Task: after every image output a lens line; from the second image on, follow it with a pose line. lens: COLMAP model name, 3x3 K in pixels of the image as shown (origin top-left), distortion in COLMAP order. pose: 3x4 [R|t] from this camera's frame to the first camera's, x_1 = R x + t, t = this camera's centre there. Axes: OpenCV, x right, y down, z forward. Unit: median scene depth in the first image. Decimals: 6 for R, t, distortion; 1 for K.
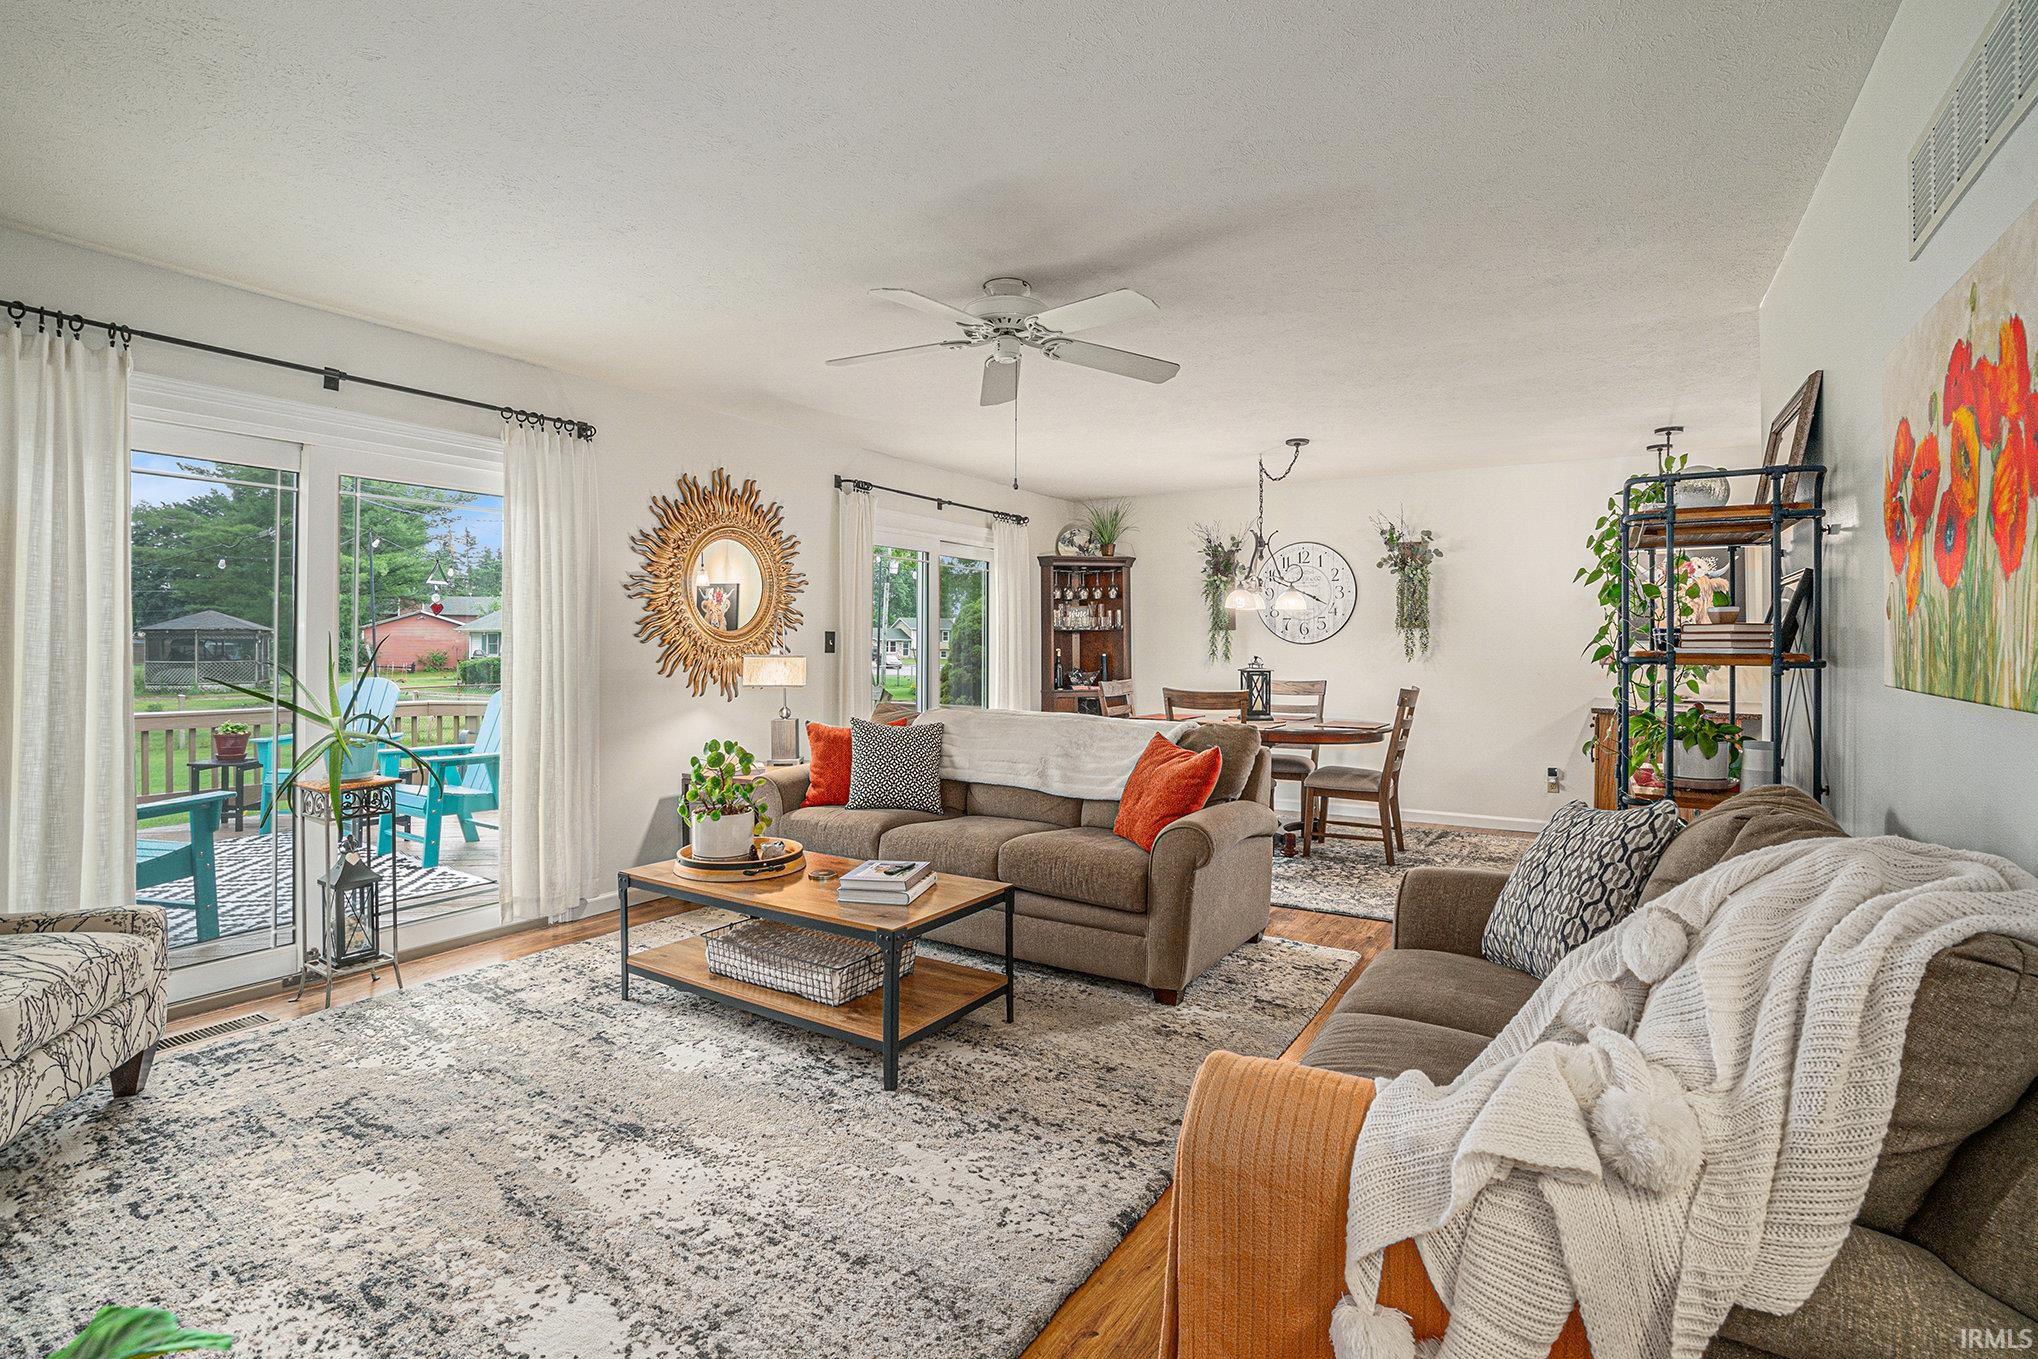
lens RADIAL K [[941.3, 0, 1013.1], [0, 941.3, 642.9], [0, 0, 1]] dist [-0.023624, 0.001974]
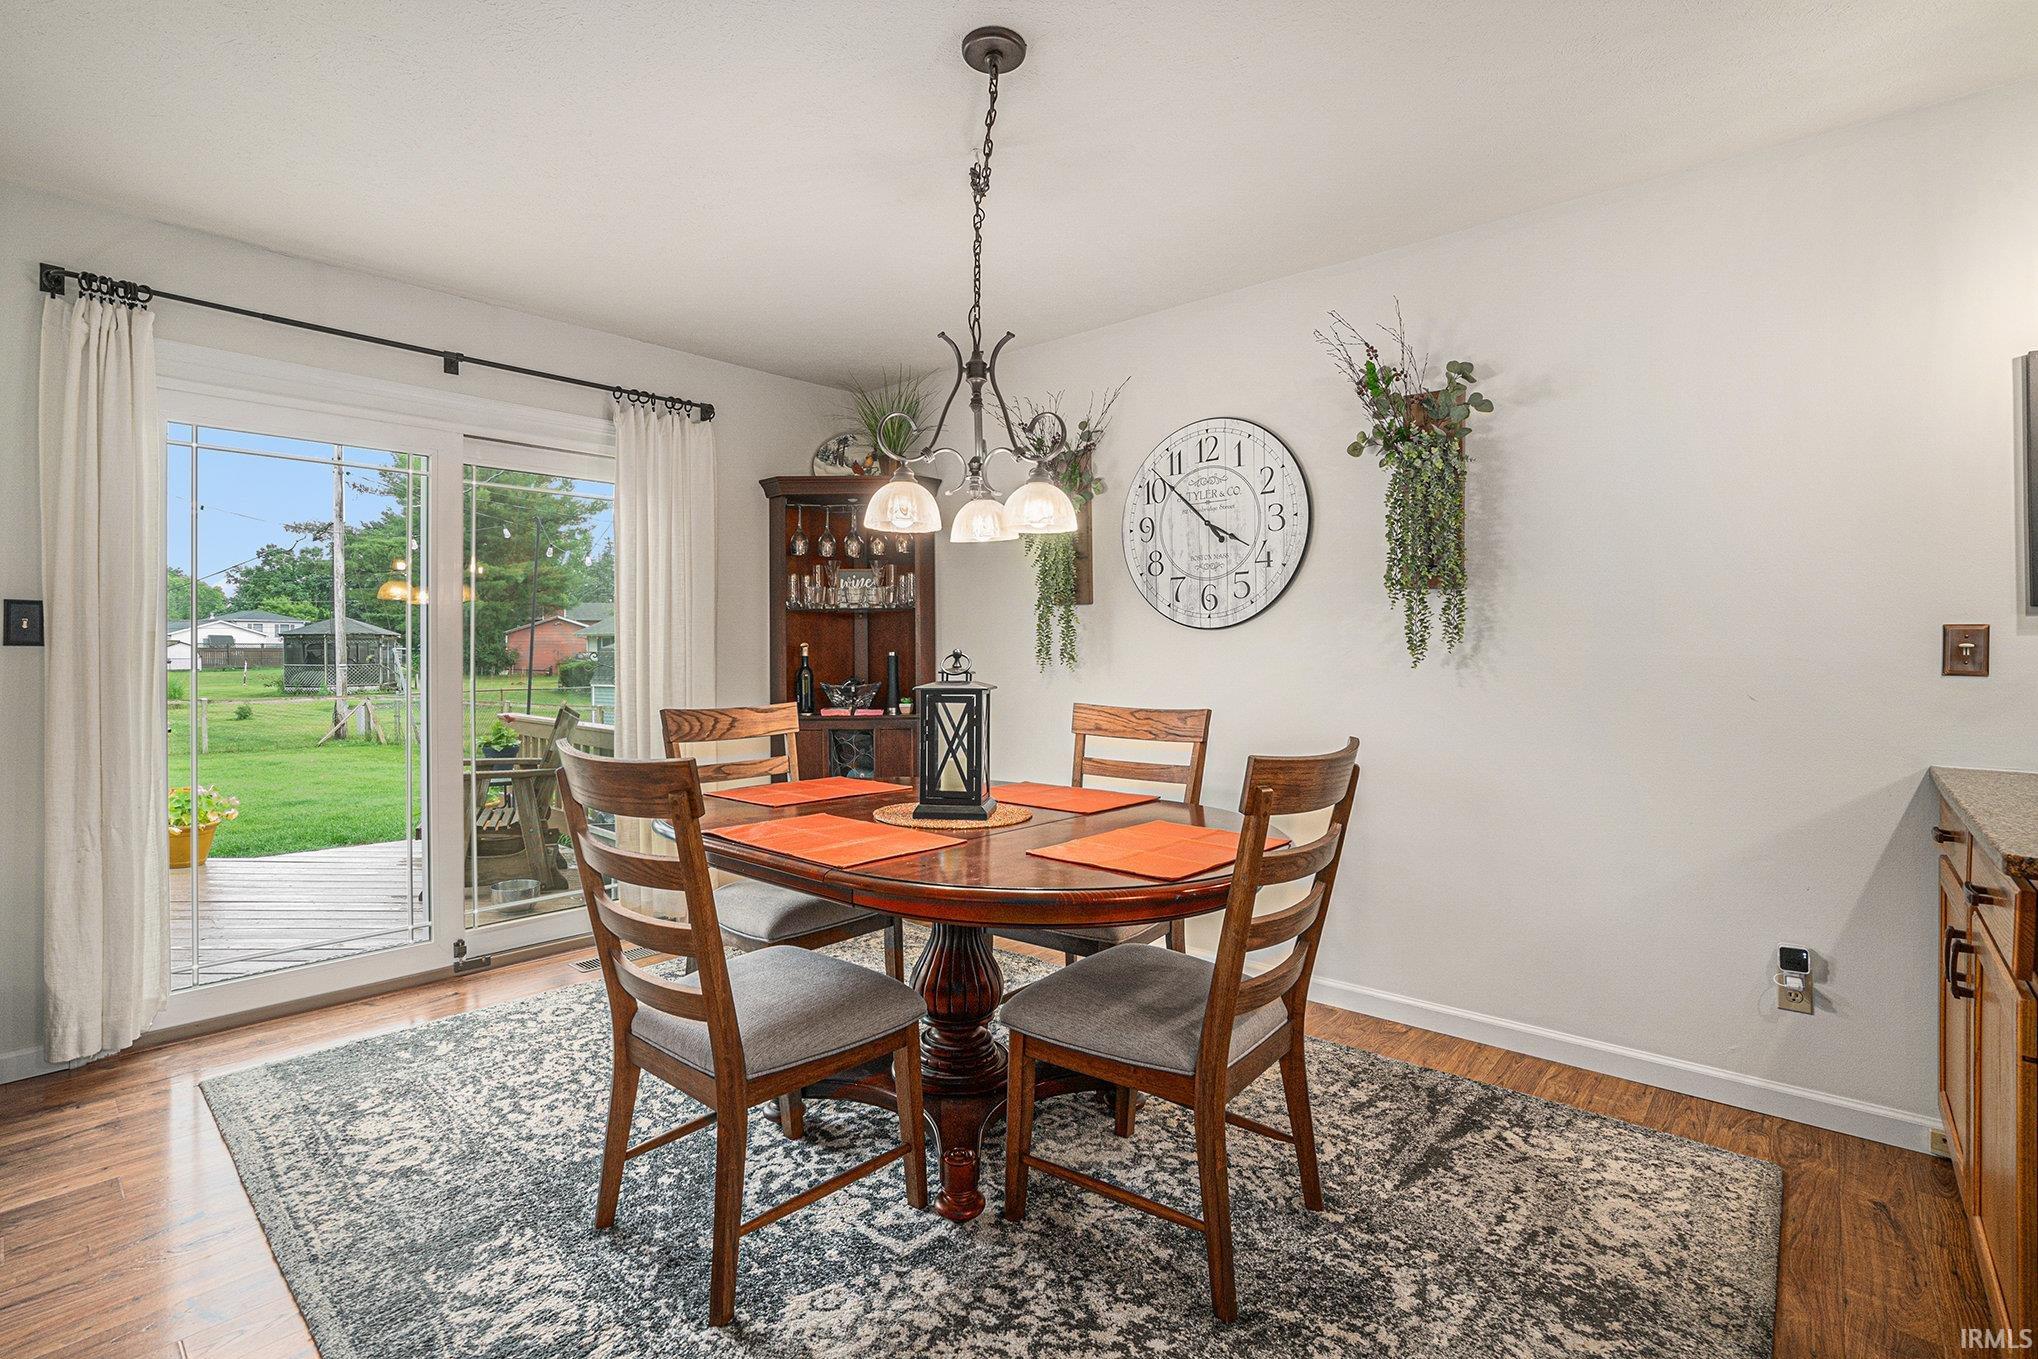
lens RADIAL K [[941.3, 0, 988.2], [0, 941.3, 645.0], [0, 0, 1]] dist [-0.023624, 0.001974]
pose [[0.985783, -0.002694, -0.168000, 0.284042], [0.002375, 0.999995, -0.002101, 0.010057], [0.168005, 0.001672, 0.985785, 0.513188]]
